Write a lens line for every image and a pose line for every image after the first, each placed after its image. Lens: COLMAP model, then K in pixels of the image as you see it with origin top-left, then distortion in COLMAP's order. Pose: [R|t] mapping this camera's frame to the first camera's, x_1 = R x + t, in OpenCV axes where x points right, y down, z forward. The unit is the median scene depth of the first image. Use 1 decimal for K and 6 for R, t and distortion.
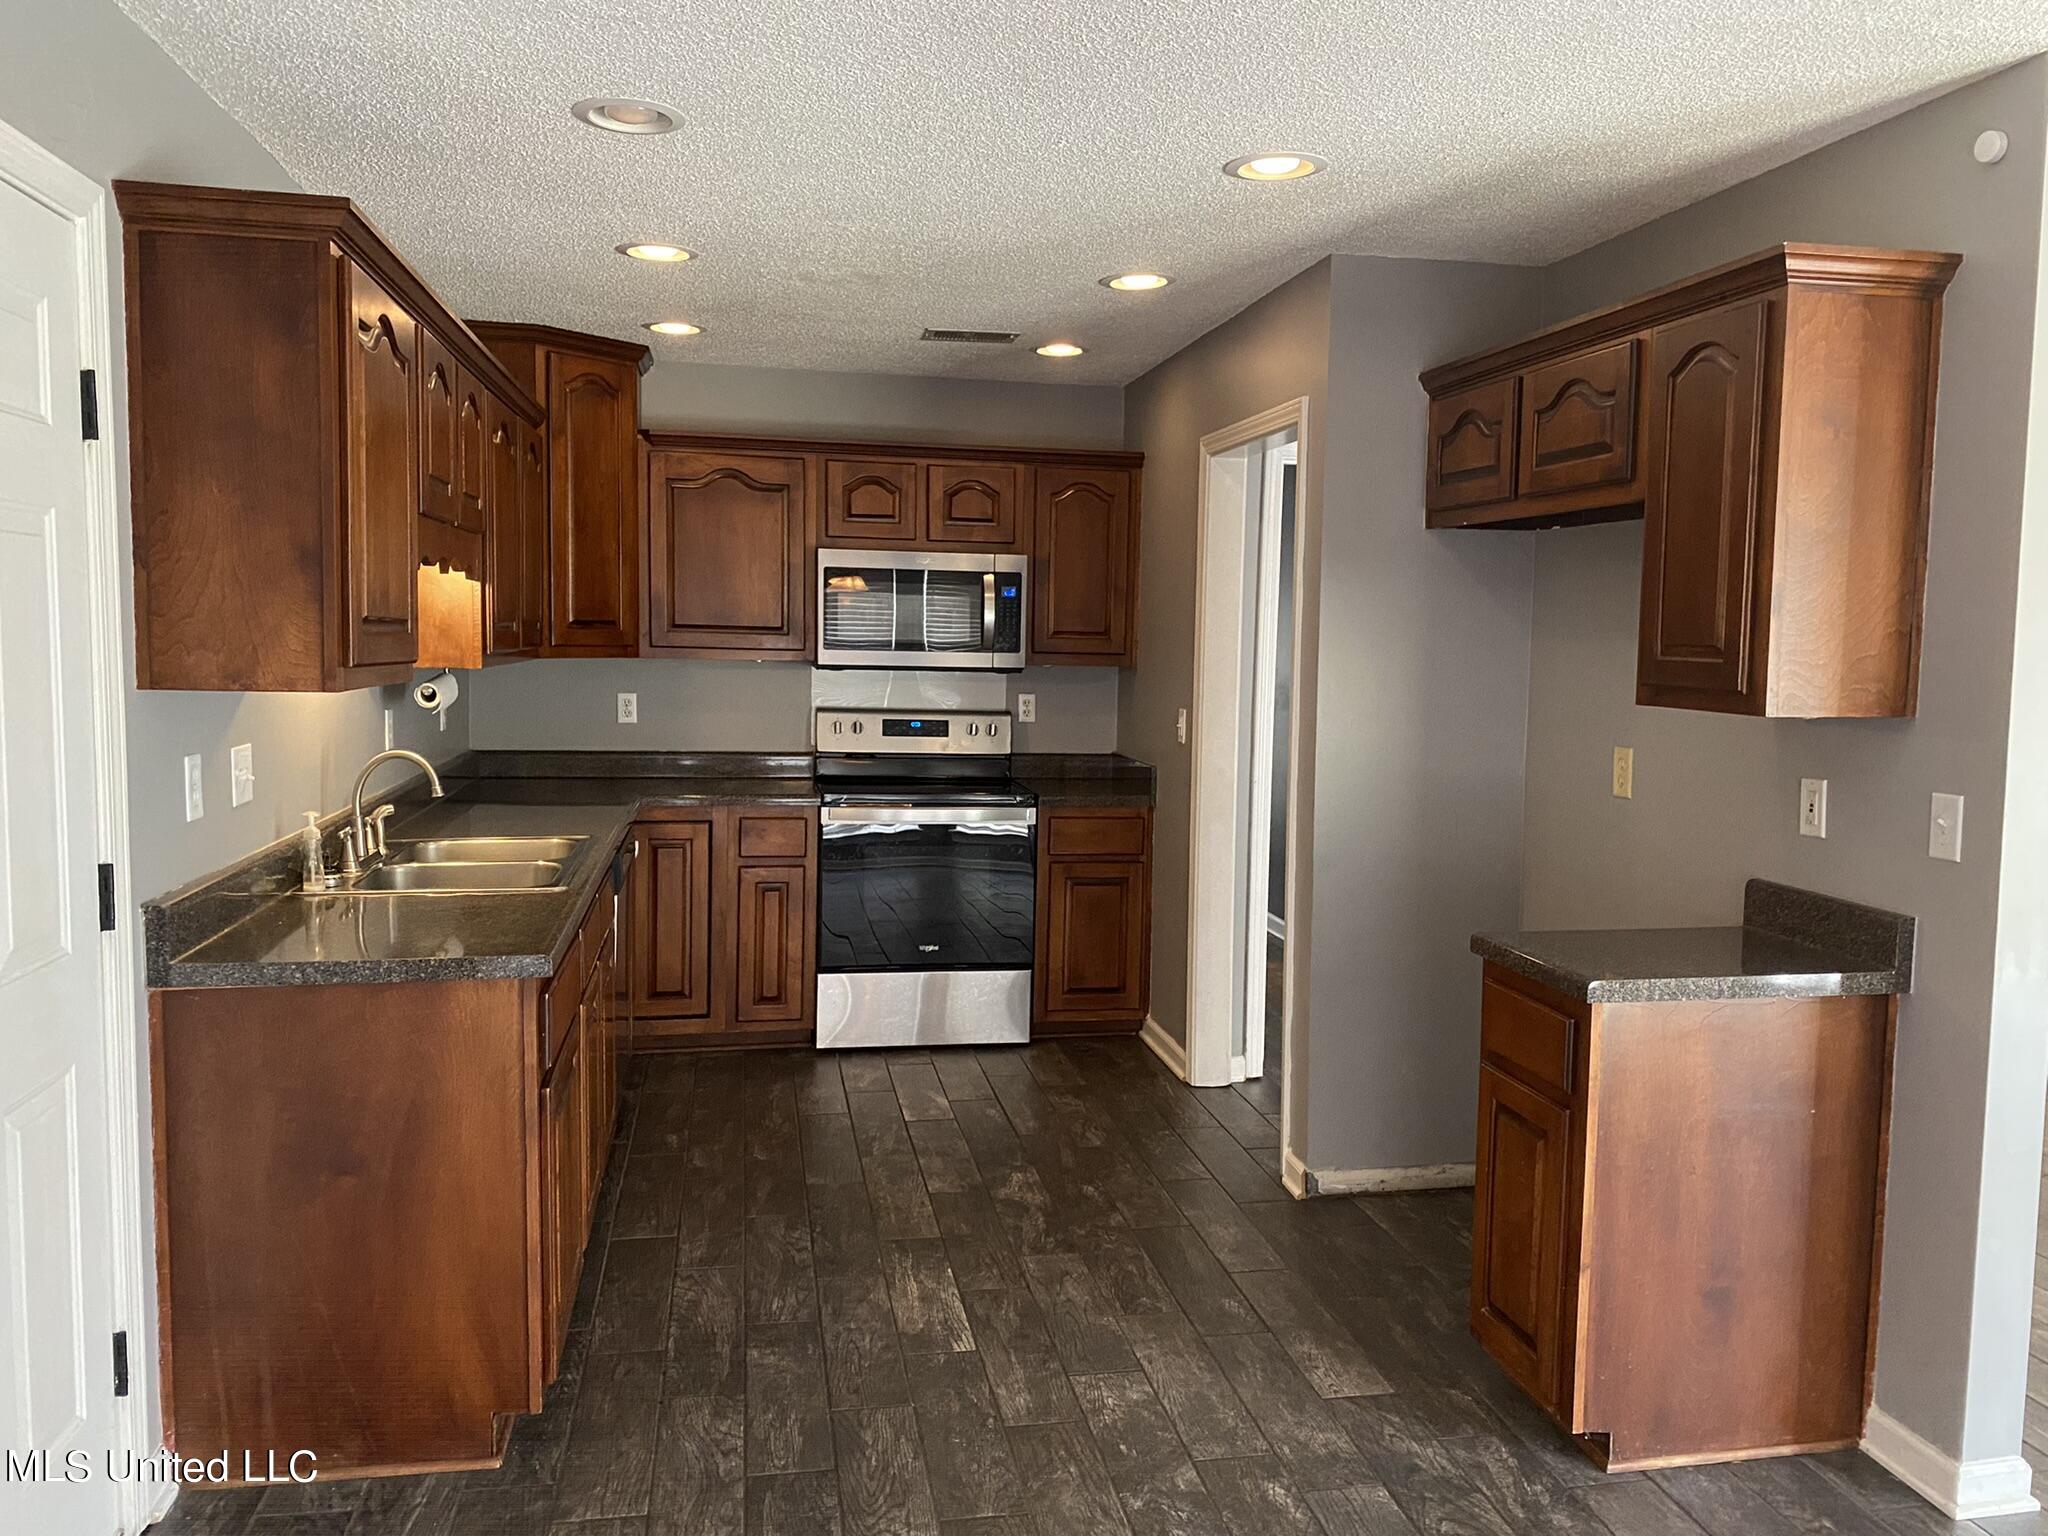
lens RADIAL K [[1573.9, 0, 1040.6], [0, 1573.9, 763.3], [0, 0, 1]] dist [0.035983, -0.030341]
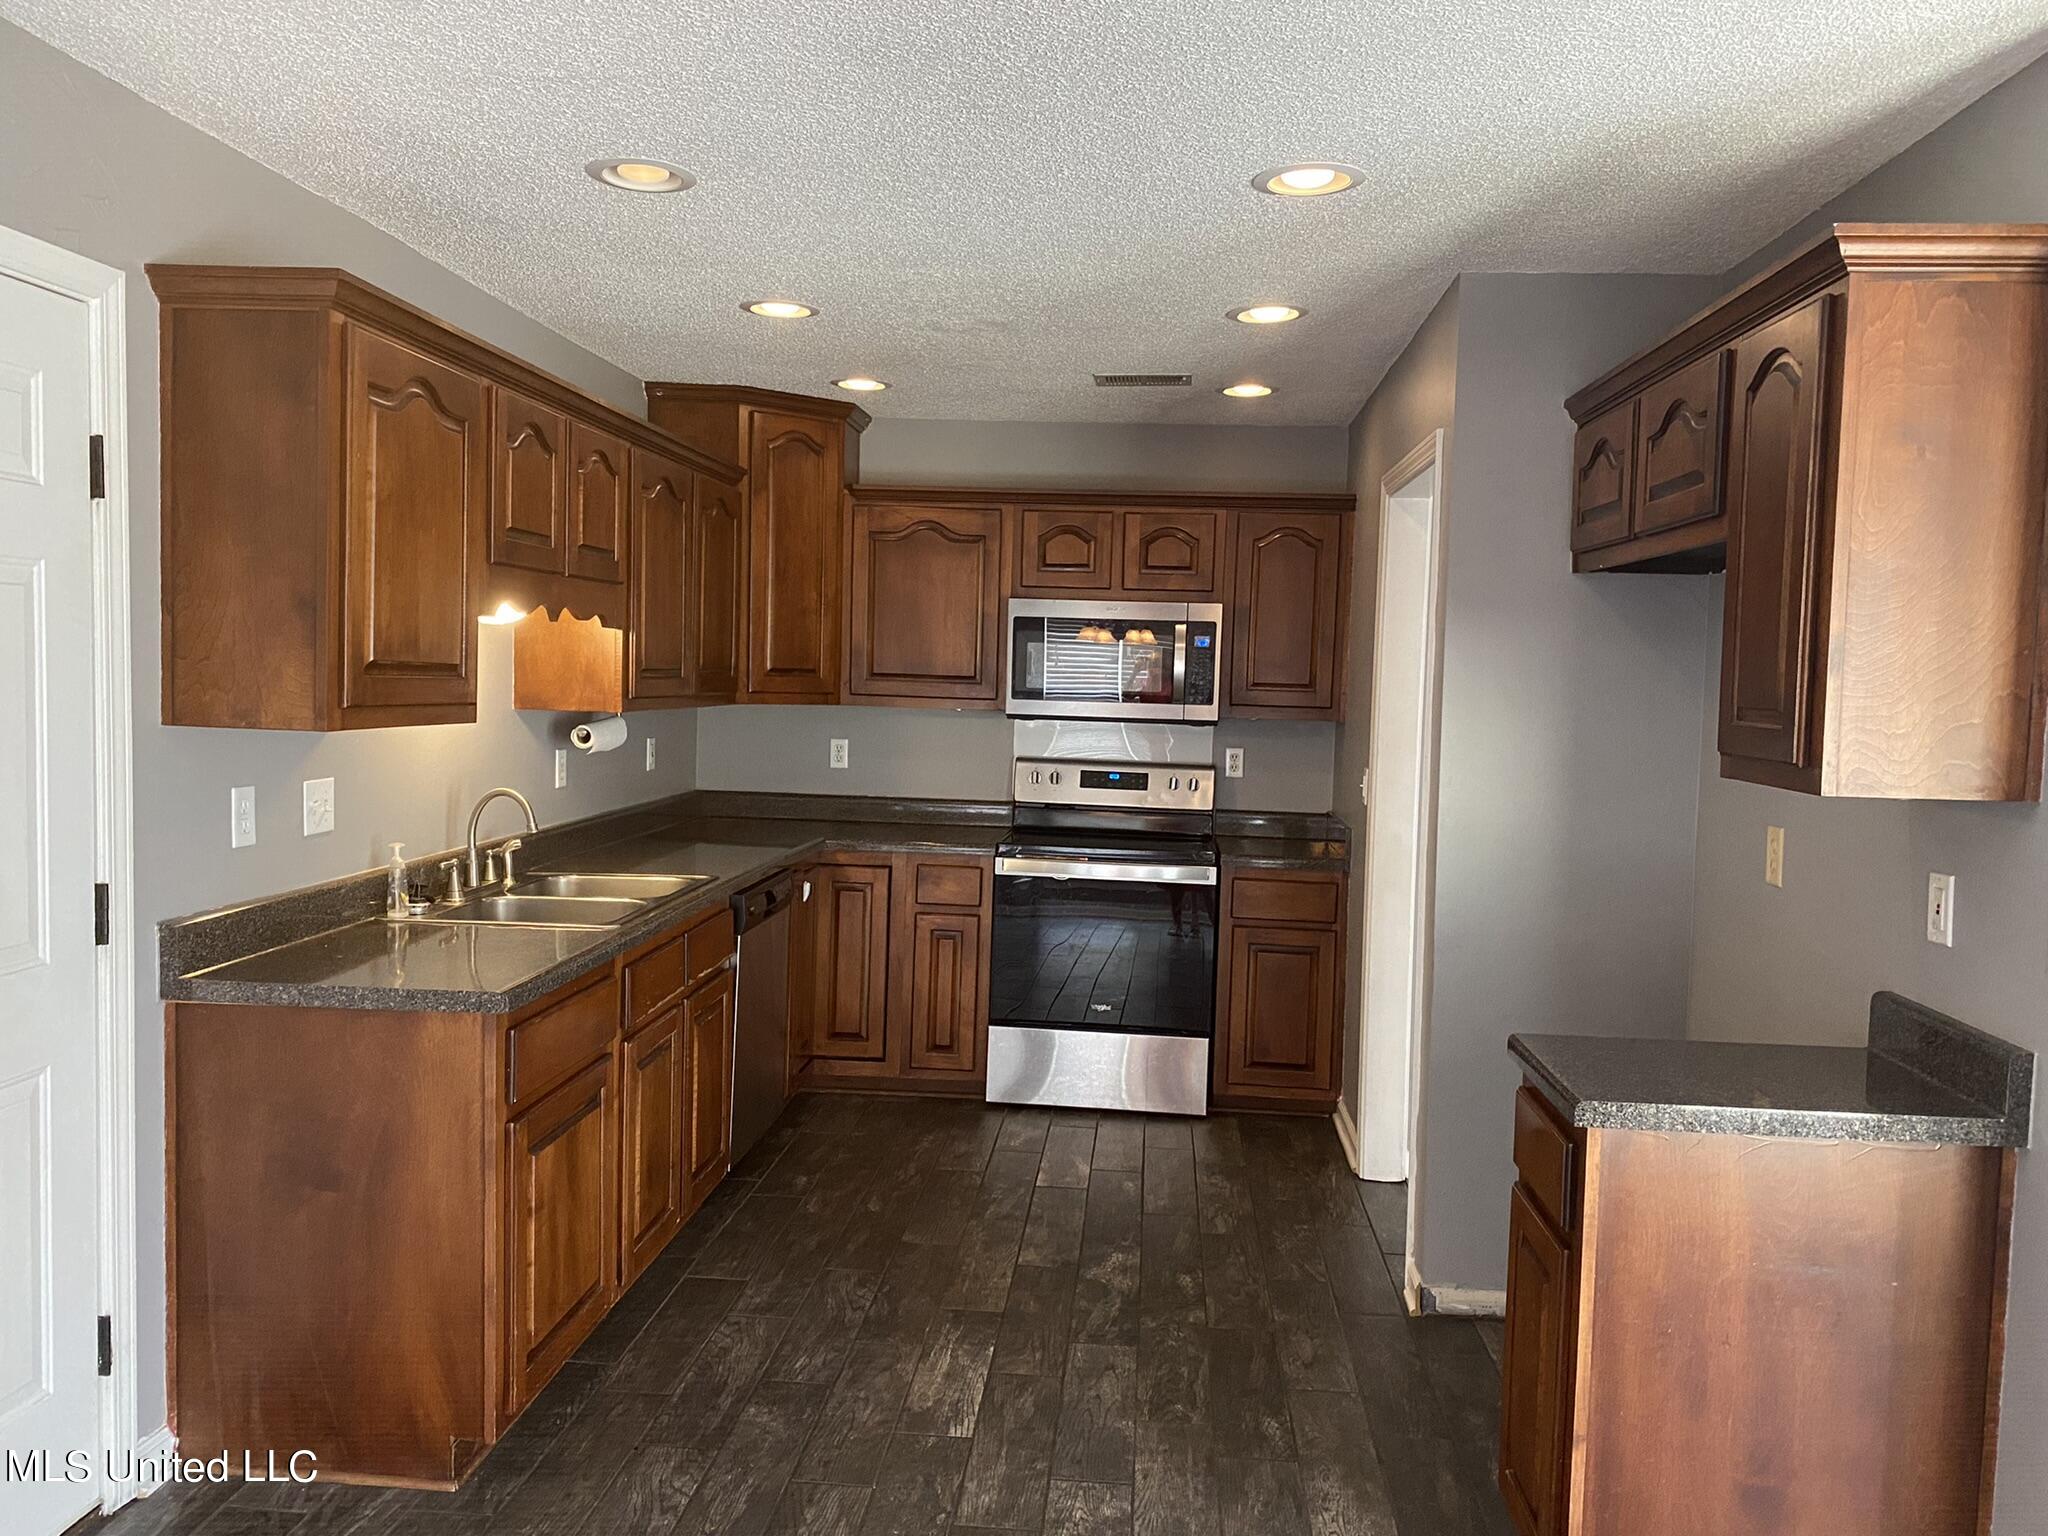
lens RADIAL K [[1573.9, 0, 1023.2], [0, 1573.9, 770.1], [0, 0, 1]] dist [0.035983, -0.030341]
pose [[0.964955, 0.026410, -0.261082, 0.231192], [-0.033680, 0.999158, -0.023409, -0.008023], [0.260244, 0.031382, 0.965033, 0.080592]]
